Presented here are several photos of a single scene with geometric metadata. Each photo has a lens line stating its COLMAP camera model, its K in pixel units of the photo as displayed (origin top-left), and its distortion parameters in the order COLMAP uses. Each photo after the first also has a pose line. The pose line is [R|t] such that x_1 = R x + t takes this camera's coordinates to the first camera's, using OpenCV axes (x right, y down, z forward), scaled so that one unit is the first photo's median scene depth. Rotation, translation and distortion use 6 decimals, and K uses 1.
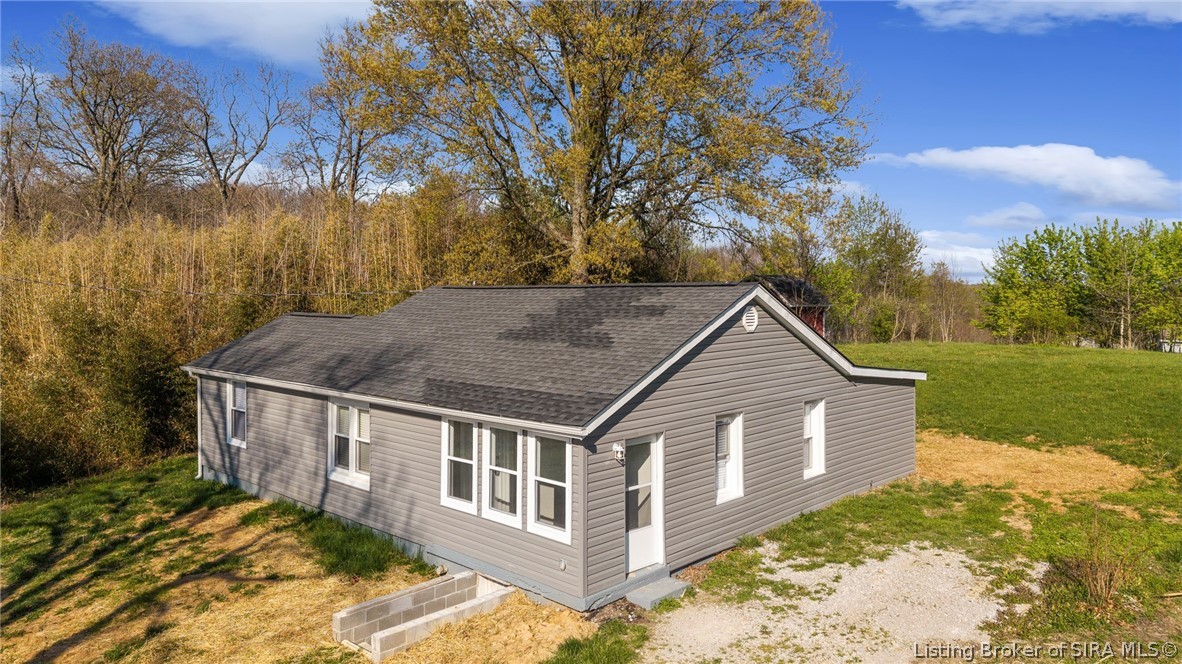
lens RADIAL K [[816.2, 0, 591.0], [0, 816.2, 332.0], [0, 0, 1]] dist [0.005255, -0.002327]
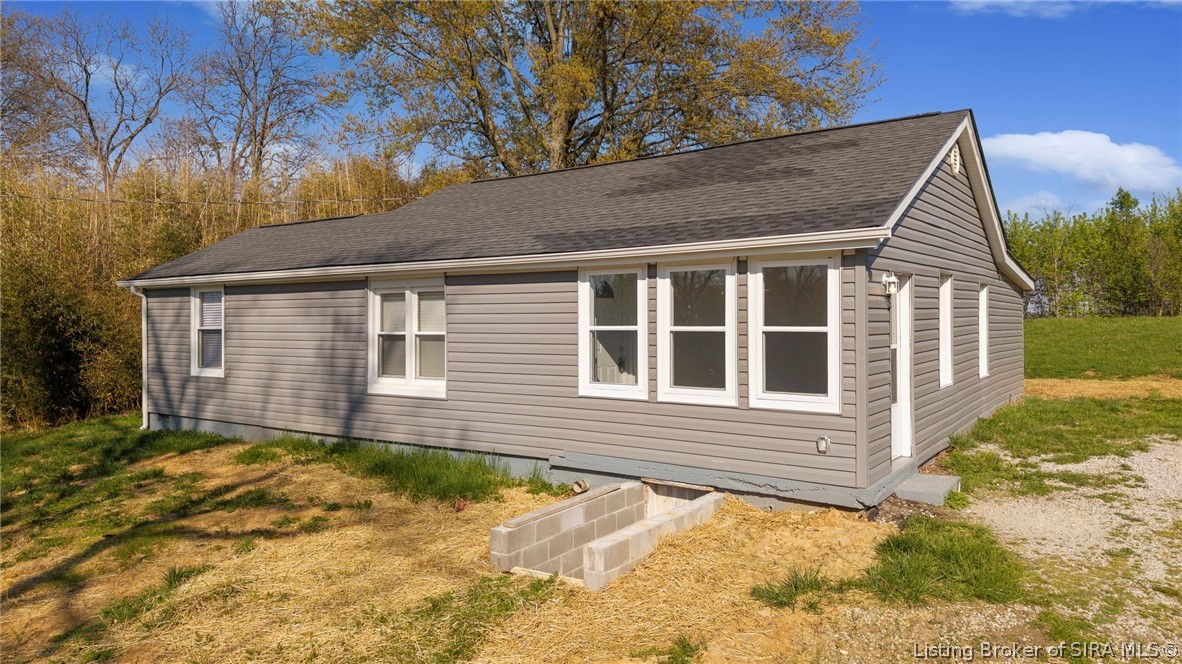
lens RADIAL K [[787.7, 0, 591.0], [0, 787.7, 332.0], [0, 0, 1]] dist [0.026760, -0.001579]
pose [[0.987918, -0.001340, 0.154975, -0.250873], [0.006146, 0.999515, -0.030534, 0.157908], [-0.154859, 0.031117, 0.987446, 0.278003]]
